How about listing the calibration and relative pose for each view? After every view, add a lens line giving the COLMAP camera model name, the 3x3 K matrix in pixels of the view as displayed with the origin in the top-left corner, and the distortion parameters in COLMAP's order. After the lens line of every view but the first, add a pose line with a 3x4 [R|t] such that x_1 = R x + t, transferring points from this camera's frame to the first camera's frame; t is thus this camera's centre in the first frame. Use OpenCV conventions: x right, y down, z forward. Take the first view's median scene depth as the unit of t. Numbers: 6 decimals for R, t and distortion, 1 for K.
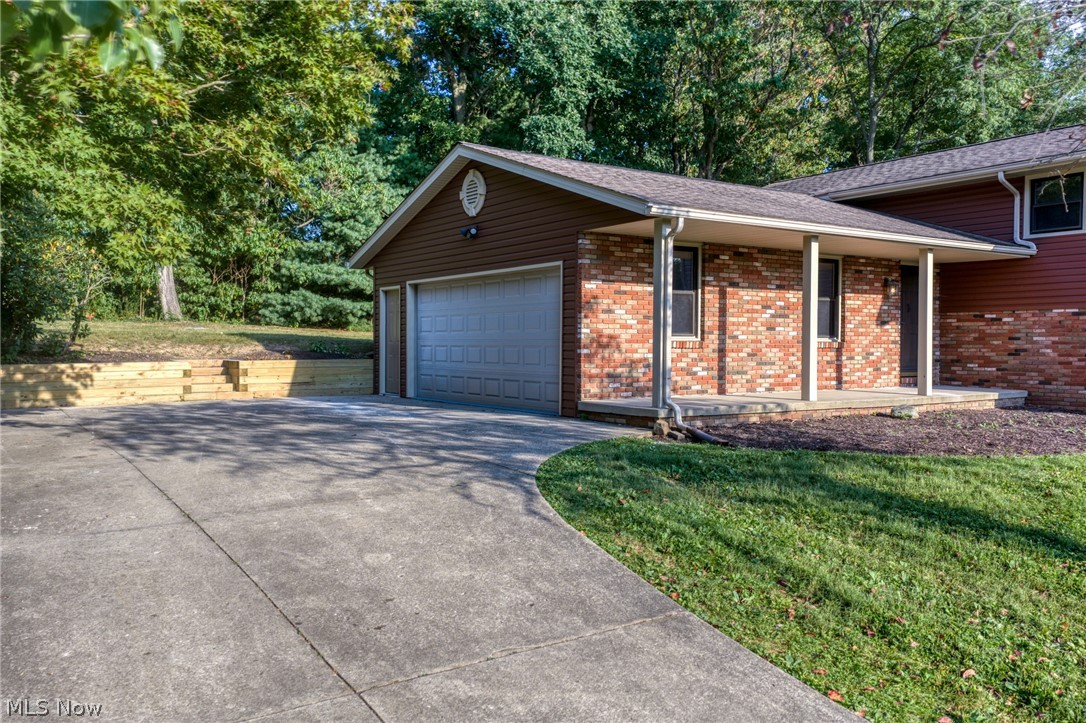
lens RADIAL K [[880.5, 0, 543.0], [0, 880.5, 361.5], [0, 0, 1]] dist [0.060274, -0.001232]
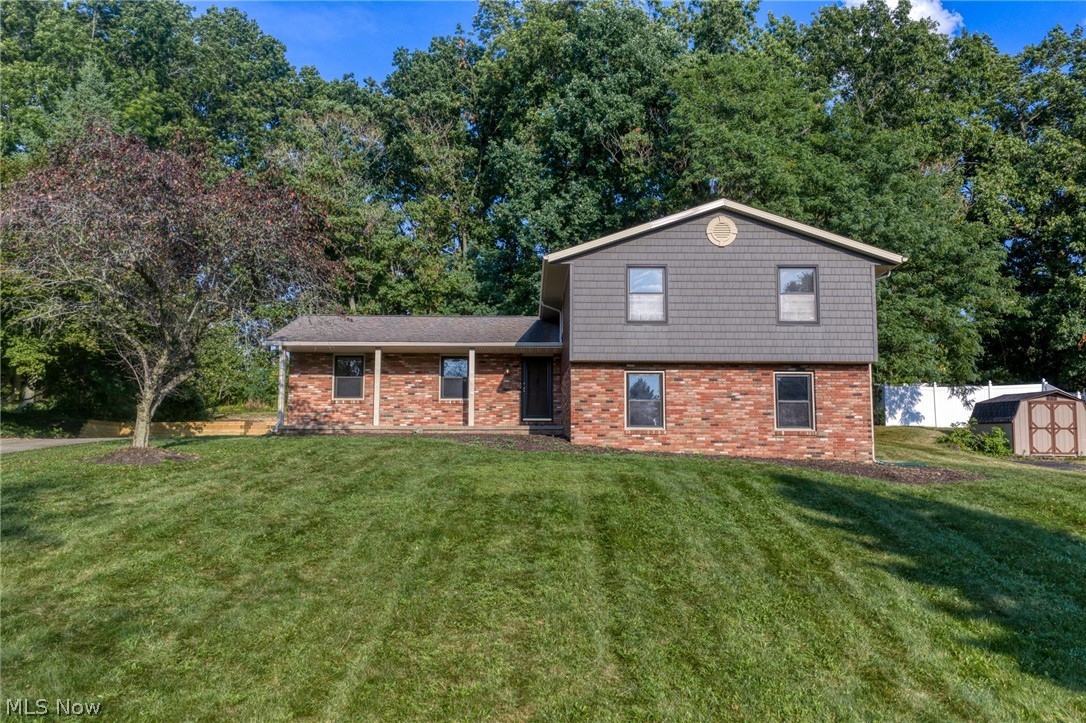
lens RADIAL K [[880.5, 0, 543.0], [0, 880.5, 361.5], [0, 0, 1]] dist [0.060274, -0.001232]
pose [[0.836897, -0.064715, -0.543521, 1.560535], [-0.010482, 0.990909, -0.134124, 0.150253], [0.547260, 0.117945, 0.828611, -0.466188]]
